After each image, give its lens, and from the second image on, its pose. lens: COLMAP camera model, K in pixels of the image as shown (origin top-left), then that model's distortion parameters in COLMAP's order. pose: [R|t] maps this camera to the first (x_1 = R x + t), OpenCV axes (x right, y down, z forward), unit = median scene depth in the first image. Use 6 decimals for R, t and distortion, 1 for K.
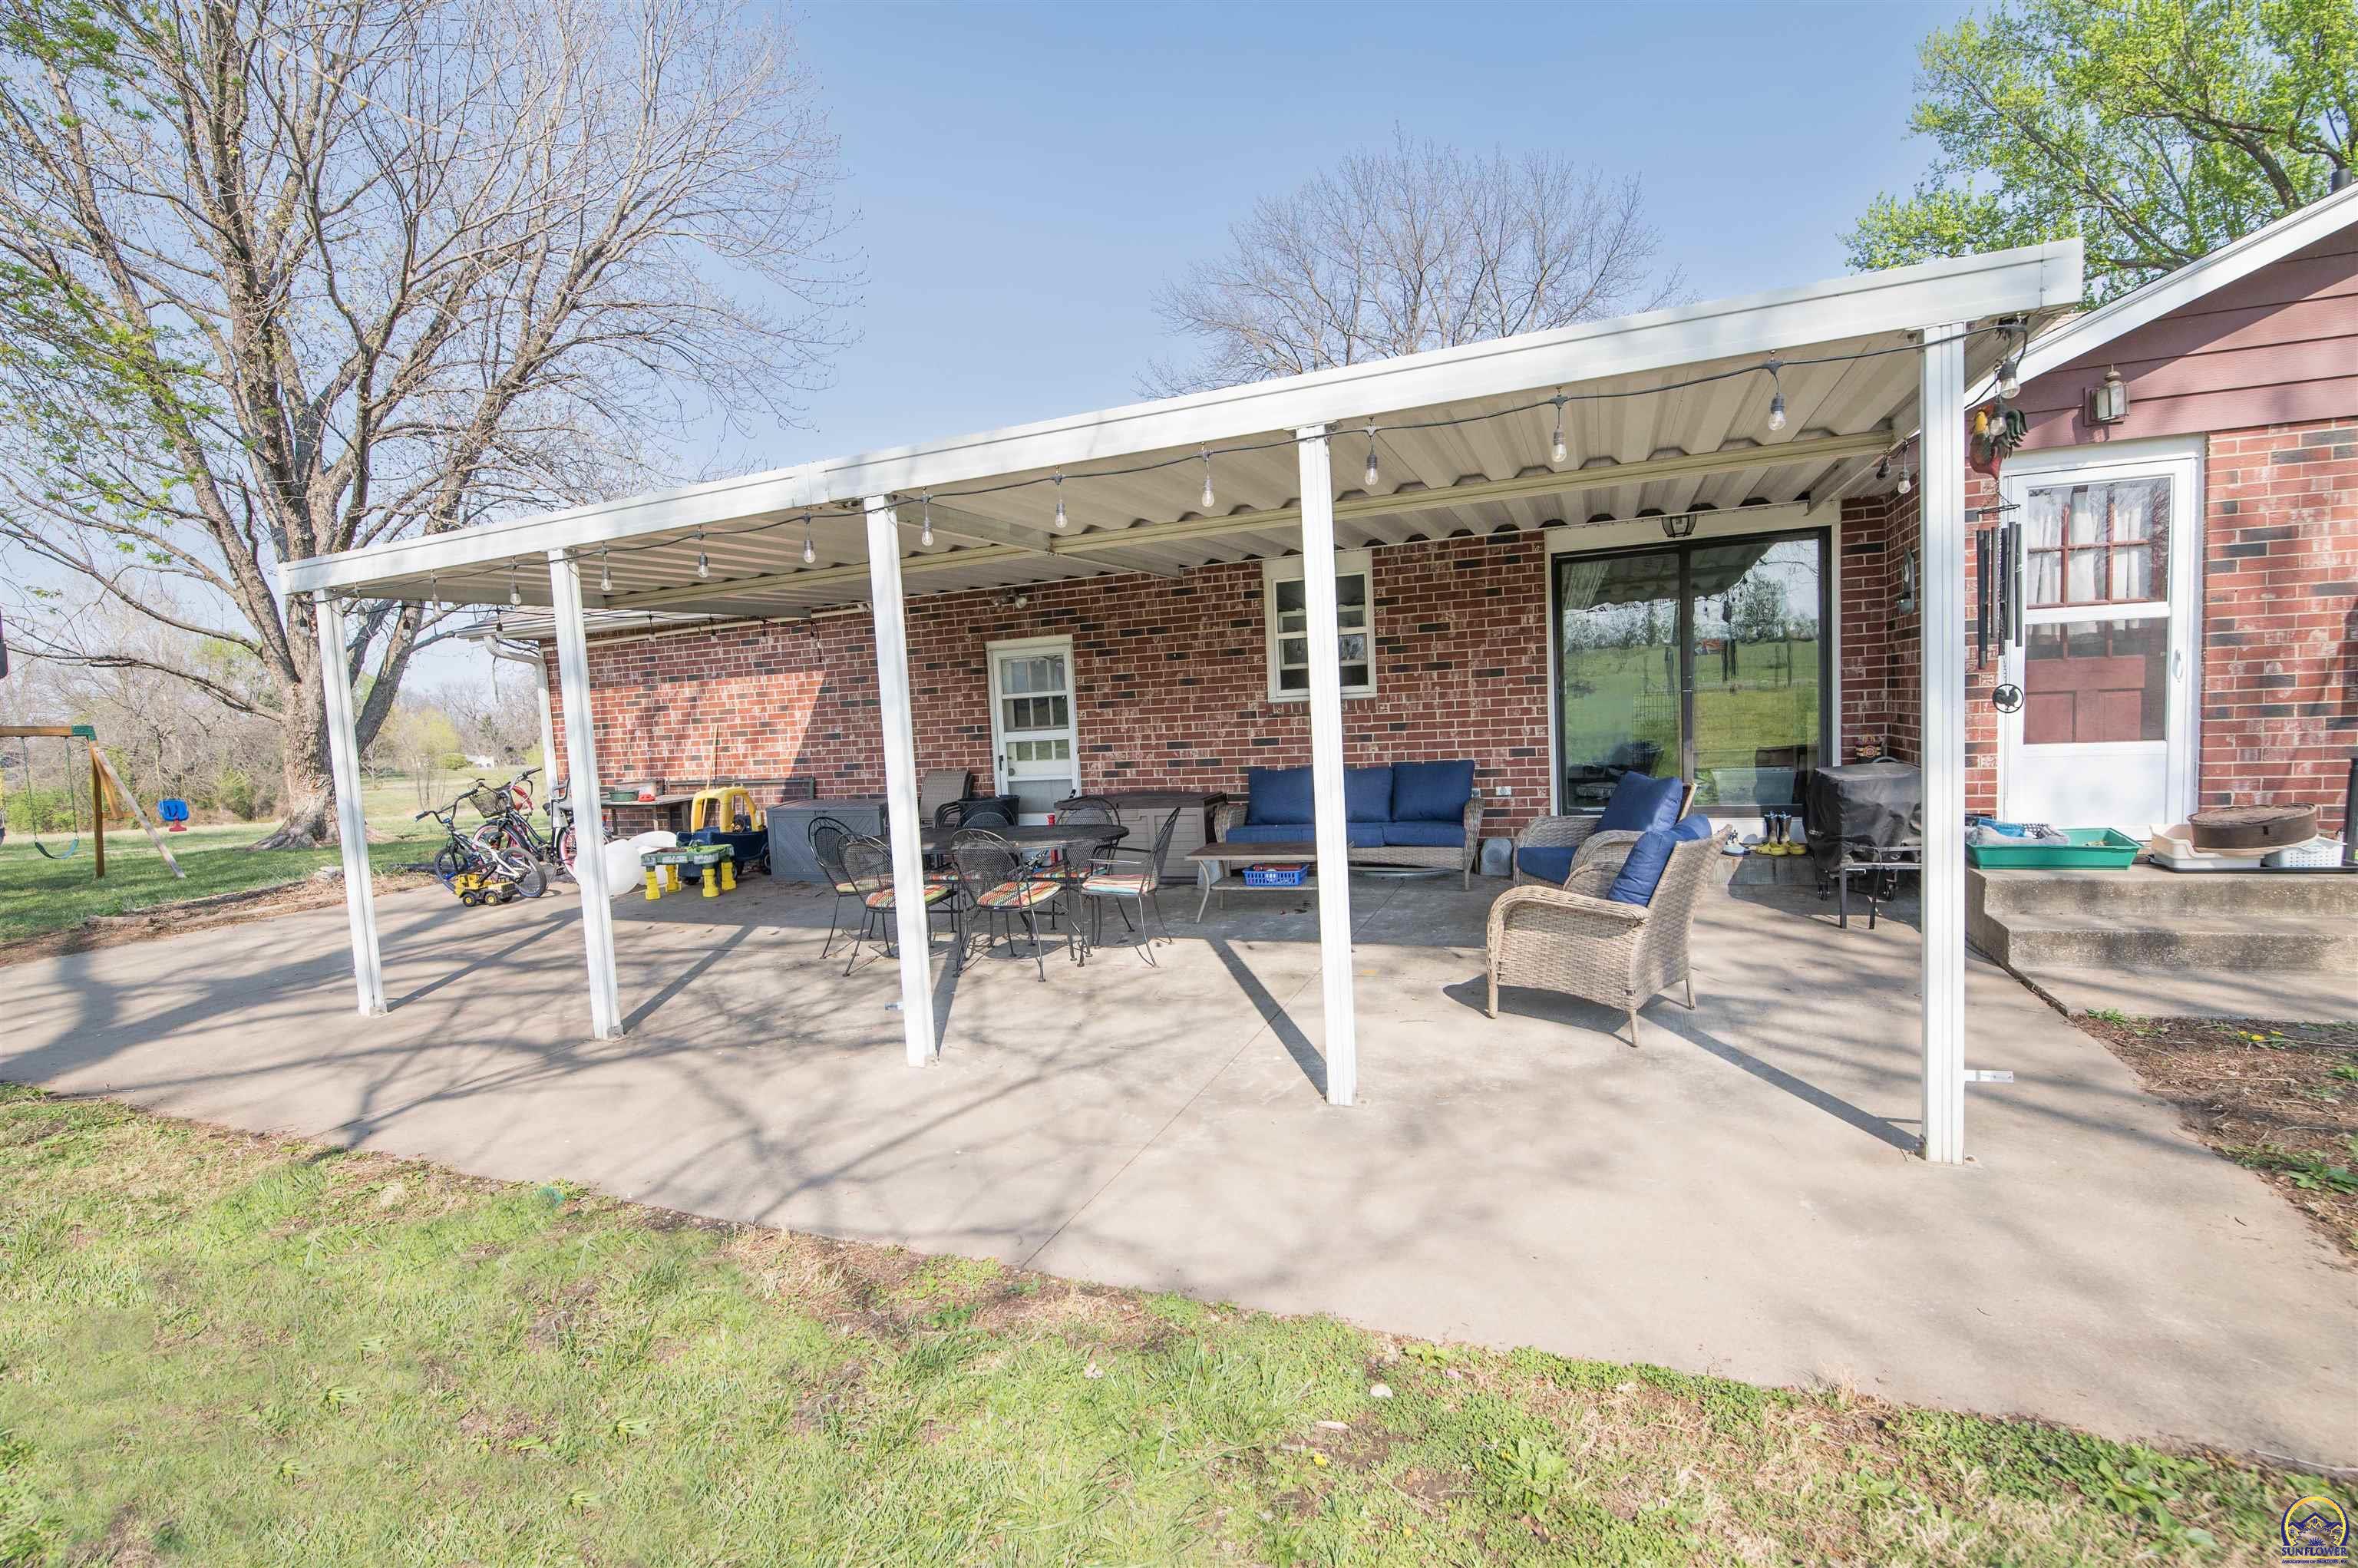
lens RADIAL K [[1071.3, 0, 1179.0], [0, 1071.3, 784.0], [0, 0, 1]] dist [-0.016624, -0.000489]
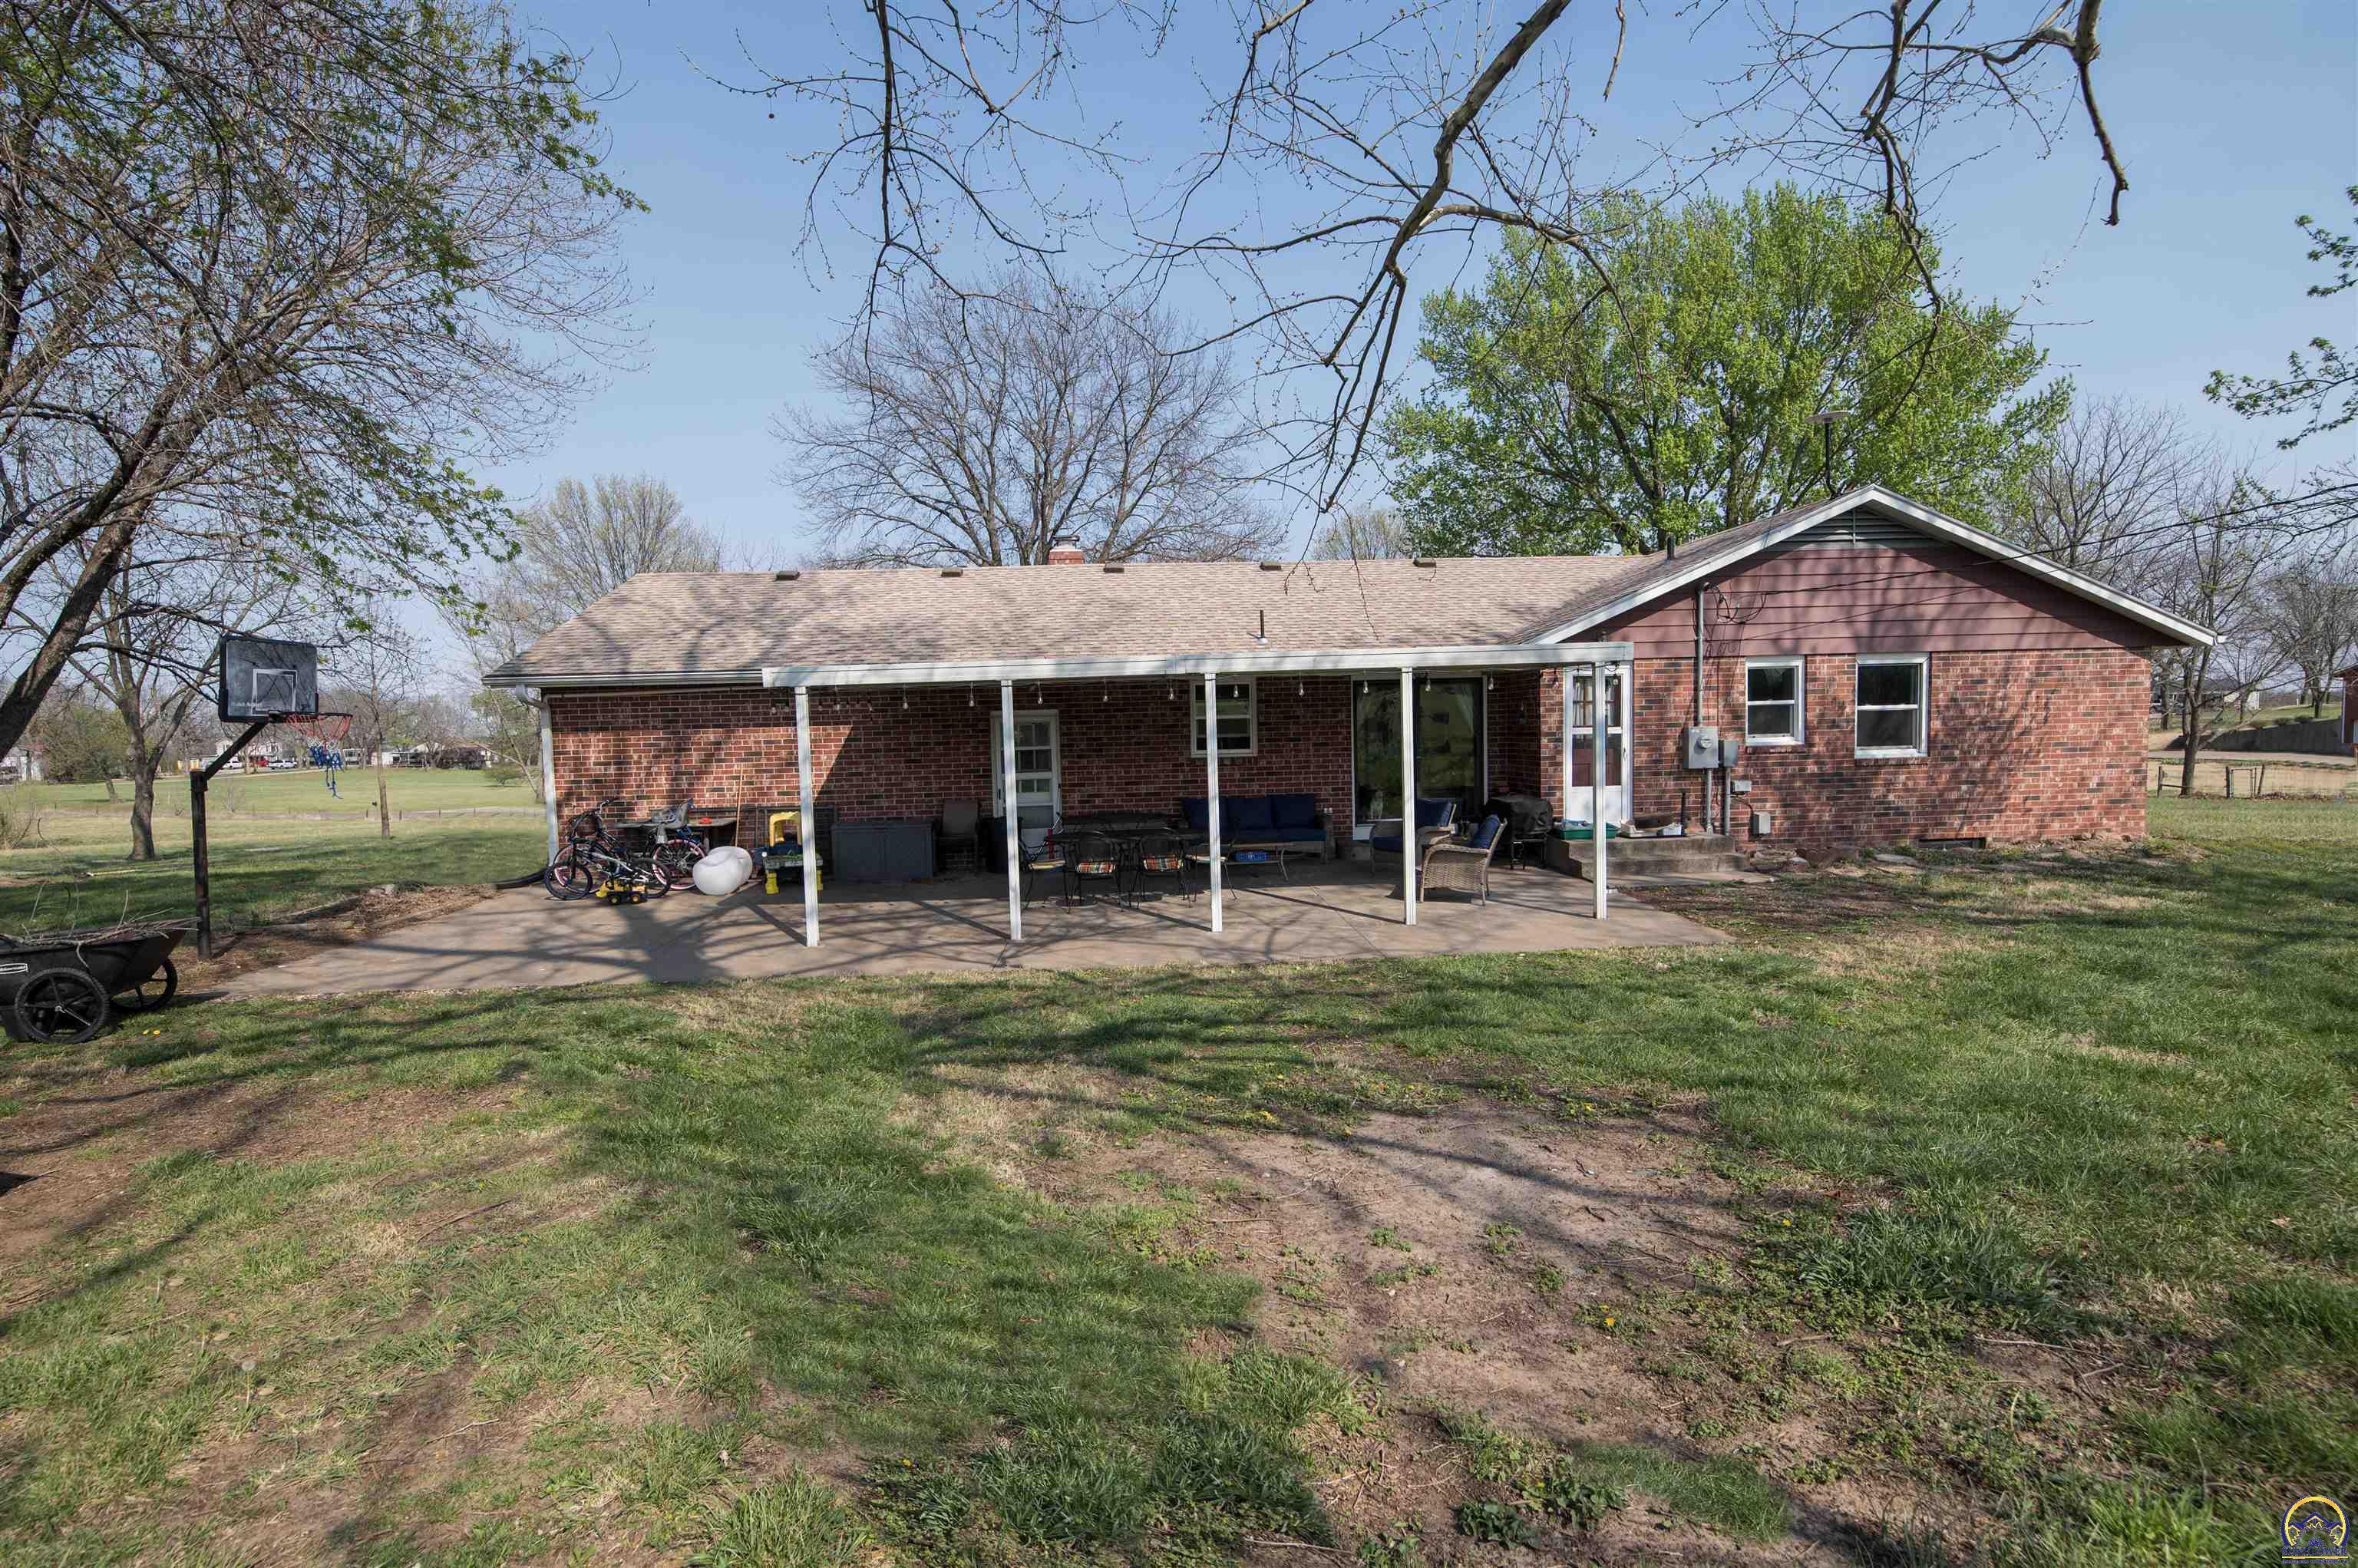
lens RADIAL K [[1133.7, 0, 1179.0], [0, 1133.7, 784.0], [0, 0, 1]] dist [0.000053, 0.000015]
pose [[0.897353, 0.009043, 0.441220, -0.686683], [0.007114, 0.999364, -0.034950, 0.023828], [-0.441256, 0.034502, 0.896718, -0.536992]]
